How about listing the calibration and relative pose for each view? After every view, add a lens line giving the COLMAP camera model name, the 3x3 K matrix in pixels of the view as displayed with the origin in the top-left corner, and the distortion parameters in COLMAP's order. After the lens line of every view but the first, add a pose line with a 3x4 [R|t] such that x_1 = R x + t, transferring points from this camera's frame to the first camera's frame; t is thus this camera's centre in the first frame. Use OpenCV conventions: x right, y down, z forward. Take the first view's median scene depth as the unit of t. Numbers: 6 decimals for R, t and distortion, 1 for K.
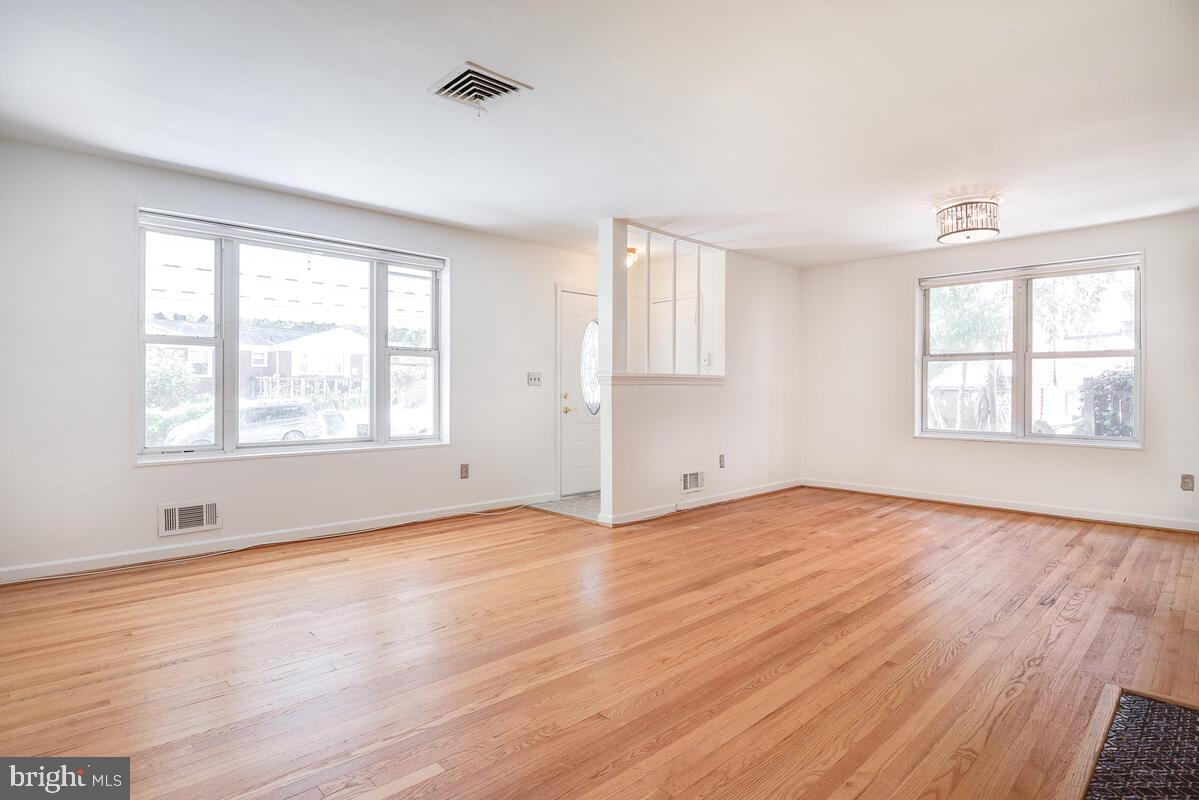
lens RADIAL K [[623.4, 0, 599.6], [0, 623.4, 389.6], [0, 0, 1]] dist [-0.020147, -0.000330]
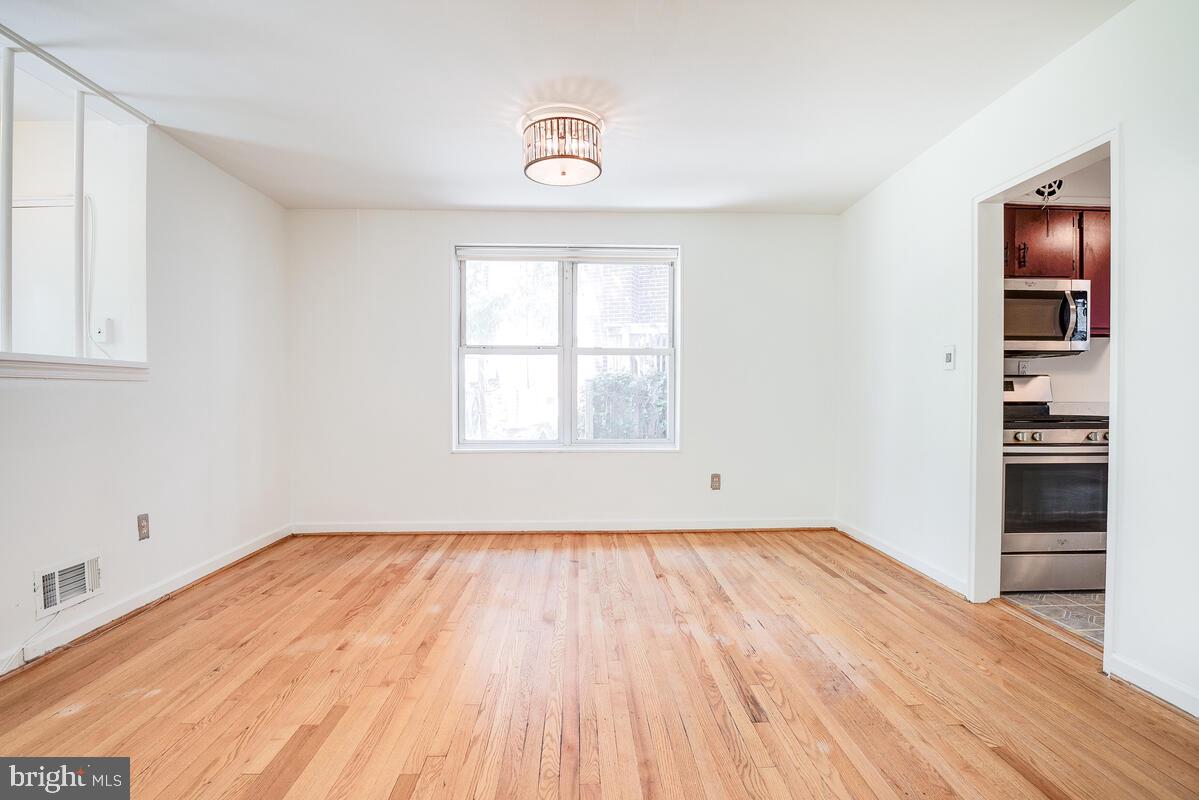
lens RADIAL K [[593.9, 0, 603.0], [0, 593.9, 406.5], [0, 0, 1]] dist [-0.028410, -0.000831]
pose [[0.661644, -0.019324, 0.749569, 0.090759], [0.003228, 0.999732, 0.022923, 0.004457], [-0.749811, -0.012747, 0.661529, 0.406007]]
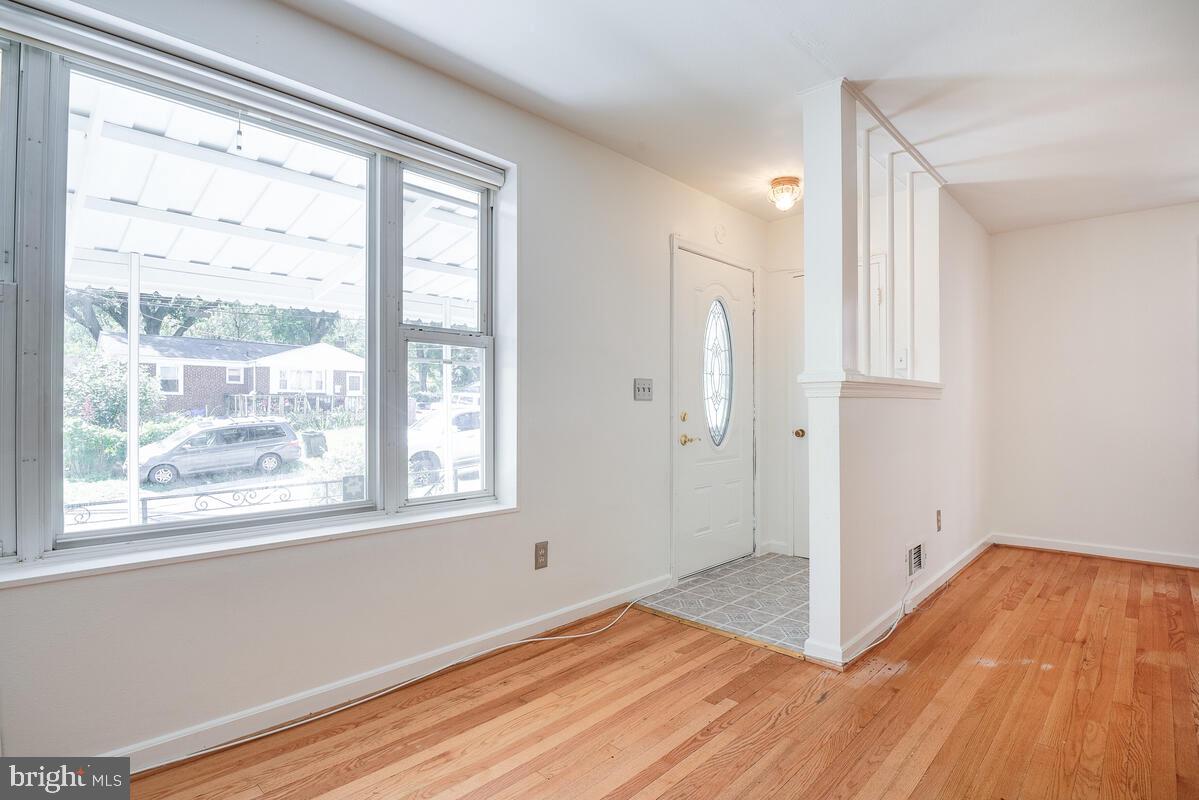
lens RADIAL K [[593.9, 0, 603.0], [0, 593.9, 406.5], [0, 0, 1]] dist [-0.028410, -0.000831]
pose [[0.998903, -0.002168, 0.046783, -0.175216], [0.002225, 0.999997, -0.001165, 0.000332], [-0.046781, 0.001268, 0.998904, 0.445063]]
